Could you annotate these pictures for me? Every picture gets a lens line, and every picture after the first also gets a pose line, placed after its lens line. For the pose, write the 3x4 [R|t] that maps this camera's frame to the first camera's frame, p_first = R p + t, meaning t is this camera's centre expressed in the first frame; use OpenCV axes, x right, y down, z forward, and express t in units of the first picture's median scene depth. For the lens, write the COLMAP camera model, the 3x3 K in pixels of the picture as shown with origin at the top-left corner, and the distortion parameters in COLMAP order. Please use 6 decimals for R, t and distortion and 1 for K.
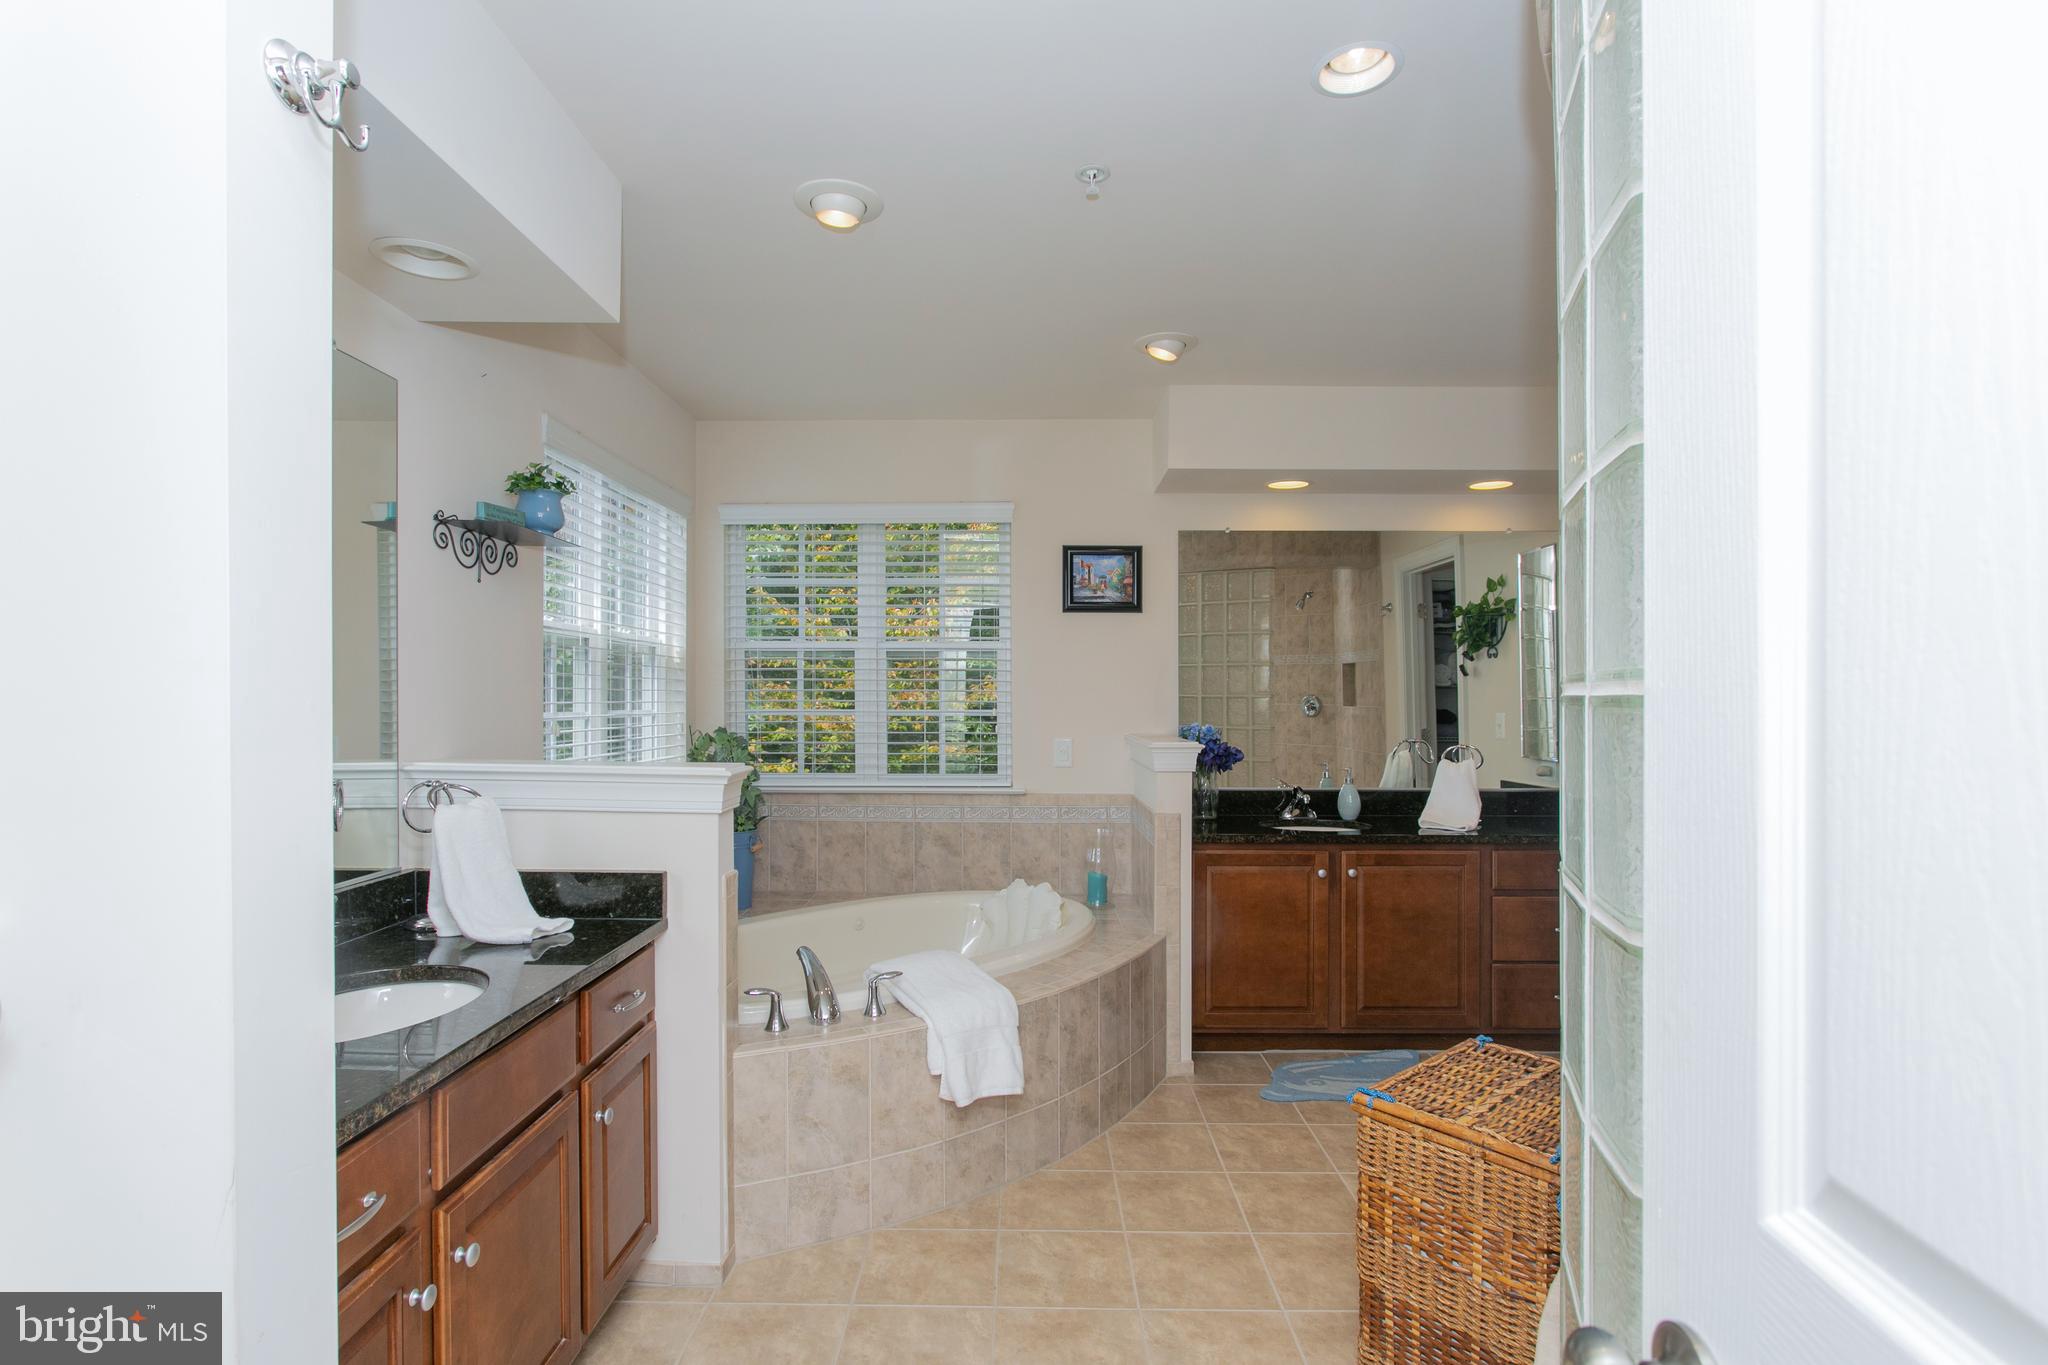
lens RADIAL K [[980.4, 0, 1024.0], [0, 980.4, 682.5], [0, 0, 1]] dist [-0.012136, 0.009840]
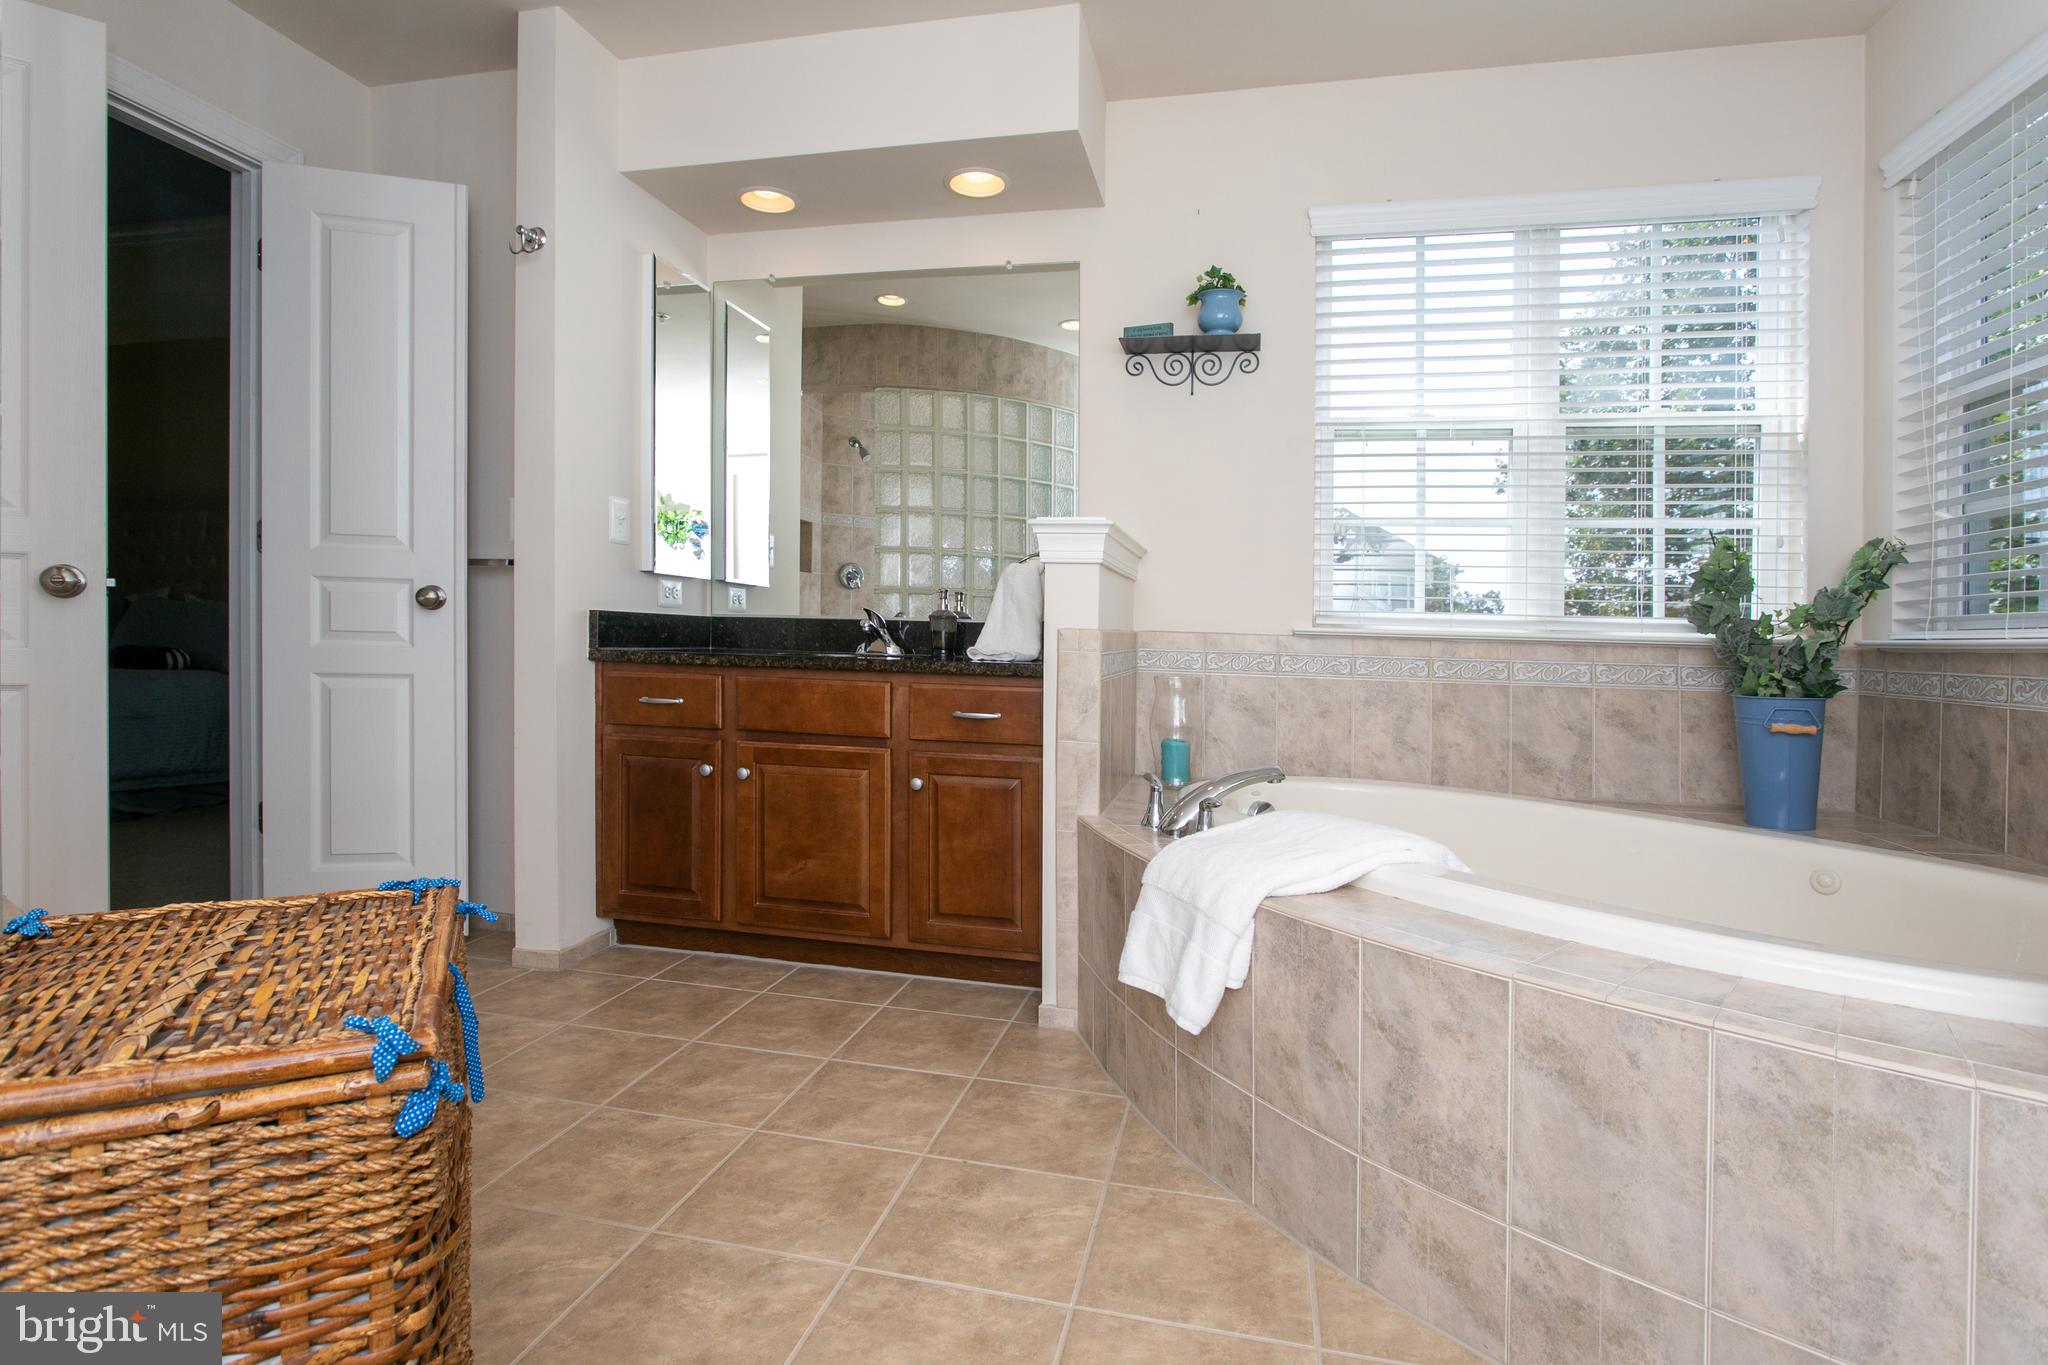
lens RADIAL K [[980.4, 0, 1024.0], [0, 980.4, 682.5], [0, 0, 1]] dist [-0.012136, 0.009840]
pose [[-0.212892, 0.023407, -0.976795, 0.581415], [-0.012377, 0.999568, 0.026650, 0.195598], [0.976997, 0.017763, -0.212510, 1.014687]]
